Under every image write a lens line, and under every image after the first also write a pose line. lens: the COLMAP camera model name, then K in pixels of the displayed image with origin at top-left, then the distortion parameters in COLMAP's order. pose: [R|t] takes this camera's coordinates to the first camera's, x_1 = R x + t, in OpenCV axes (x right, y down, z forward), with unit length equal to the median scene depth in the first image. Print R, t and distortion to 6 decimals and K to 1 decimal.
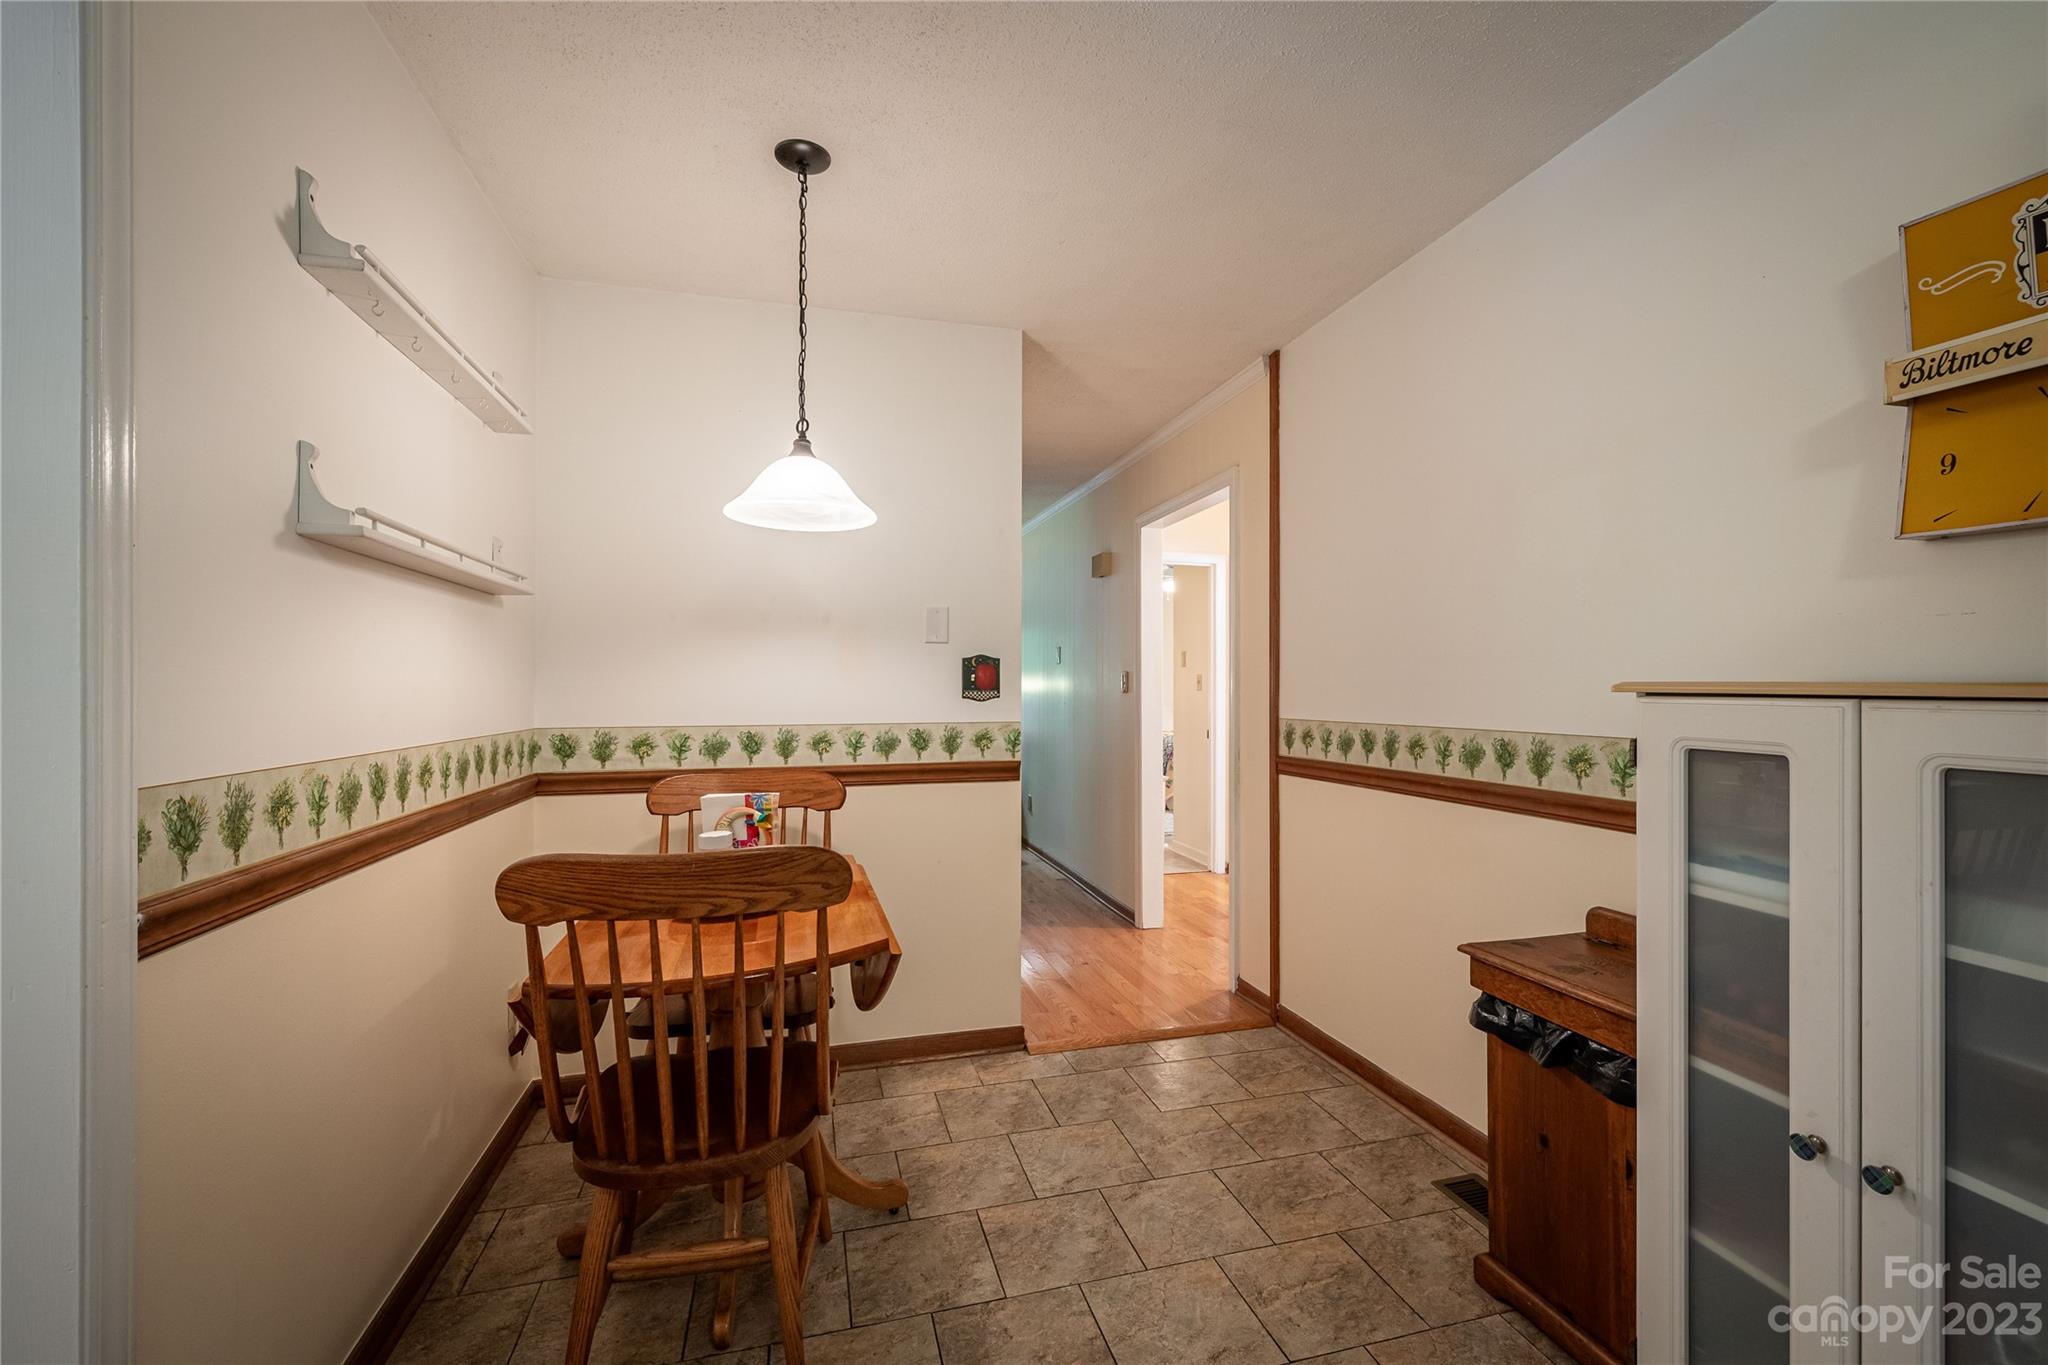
lens RADIAL K [[870.1, 0, 1032.0], [0, 870.1, 684.5], [0, 0, 1]] dist [0.002710, 0.000158]
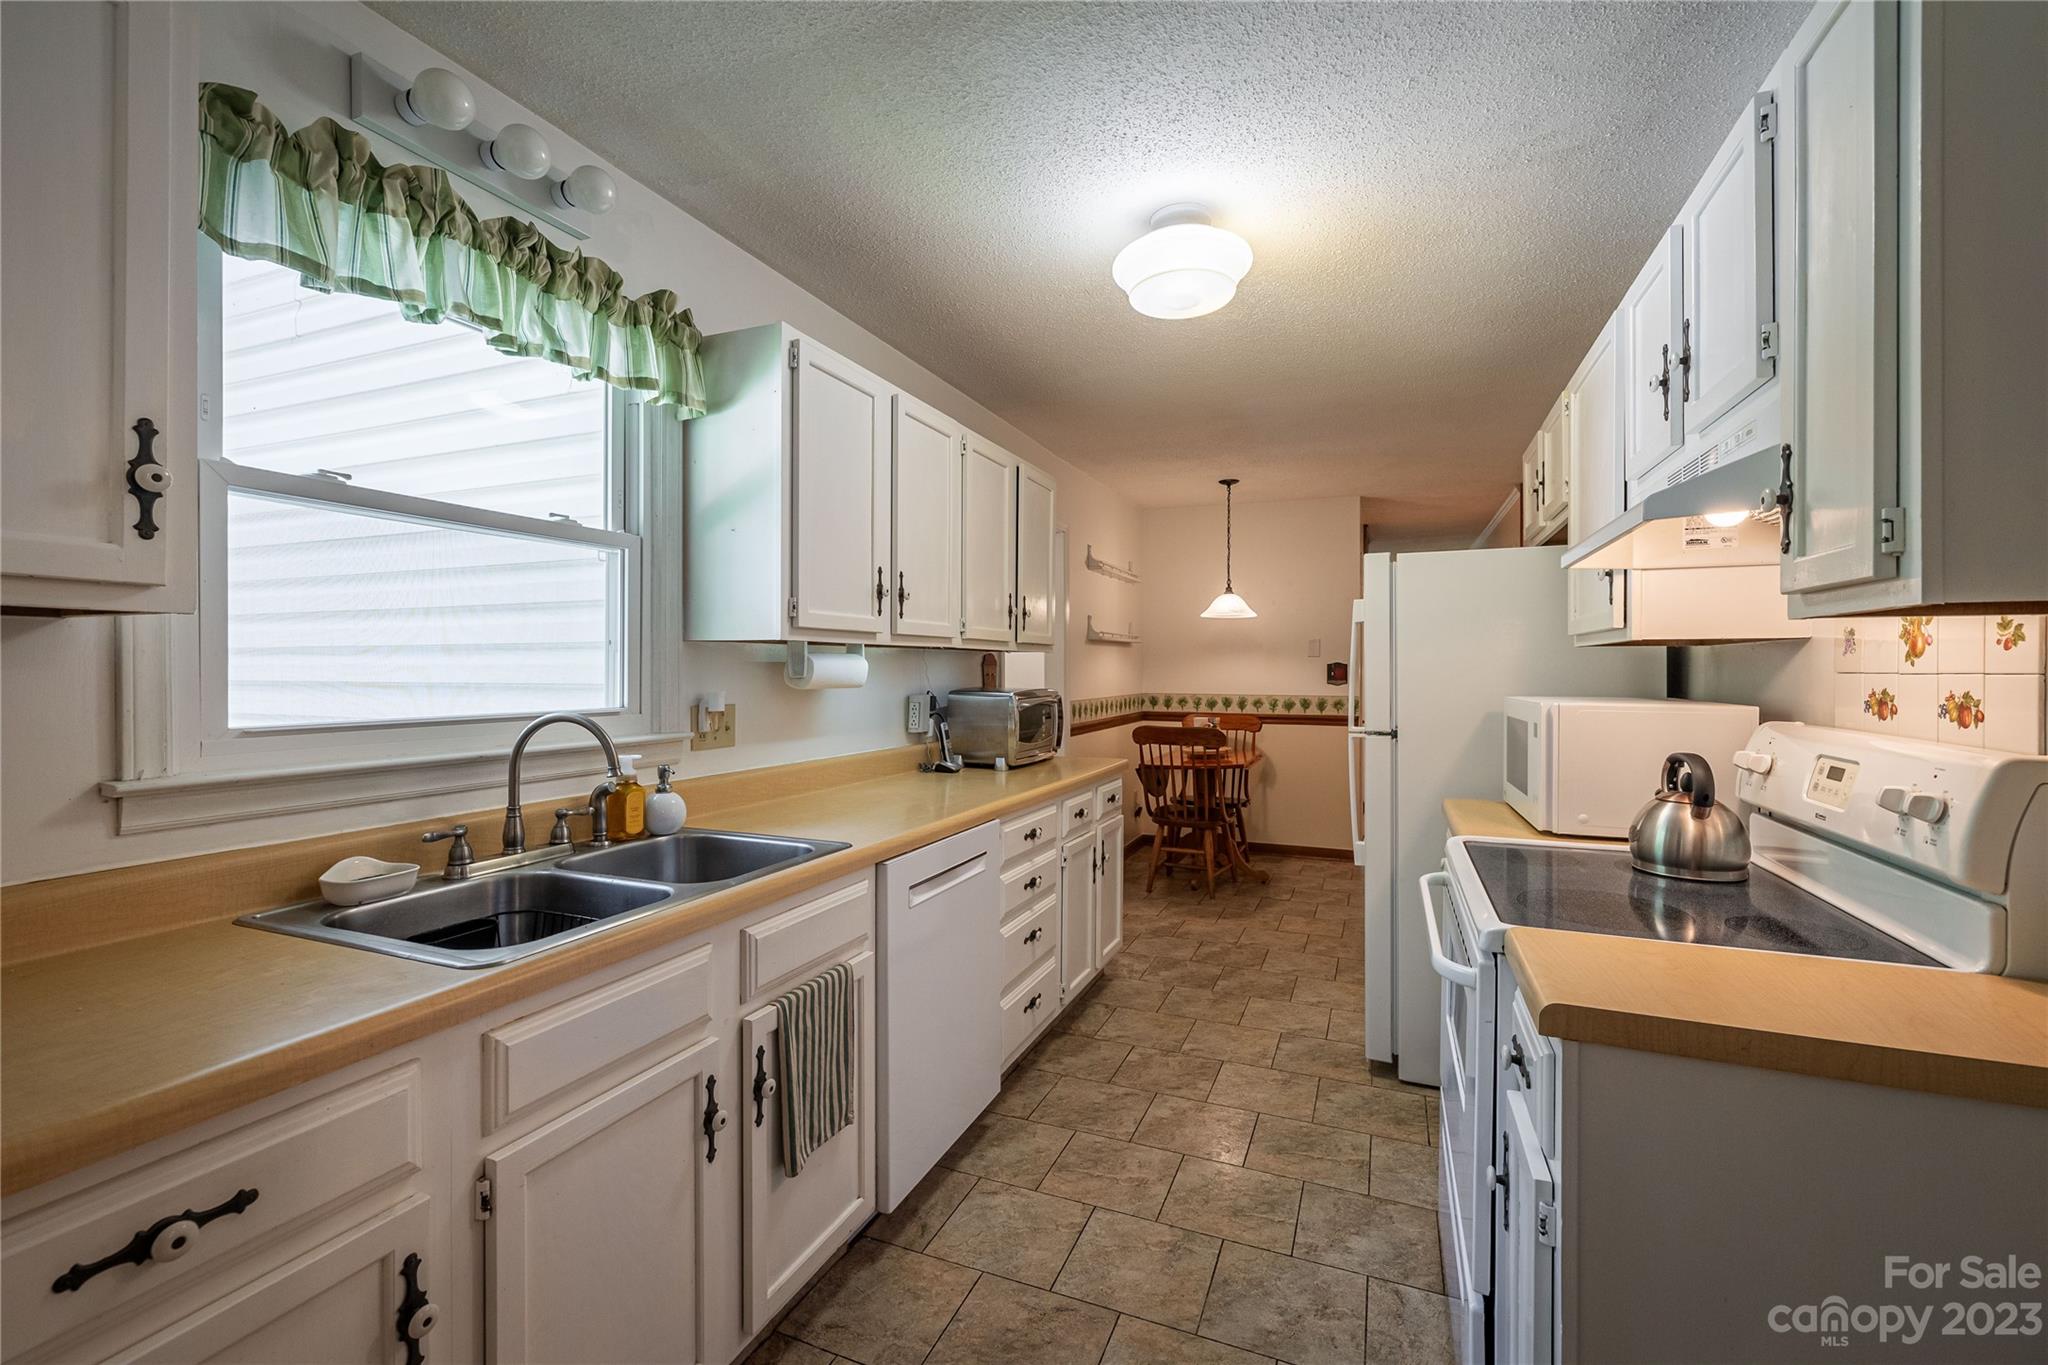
lens RADIAL K [[870.1, 0, 1025.4], [0, 870.1, 666.4], [0, 0, 1]] dist [0.002710, 0.000158]
pose [[0.790615, 0.005107, -0.612292, 0.674742], [-0.001344, 0.999977, 0.006604, -0.041725], [0.612312, -0.004398, 0.790604, -1.153428]]
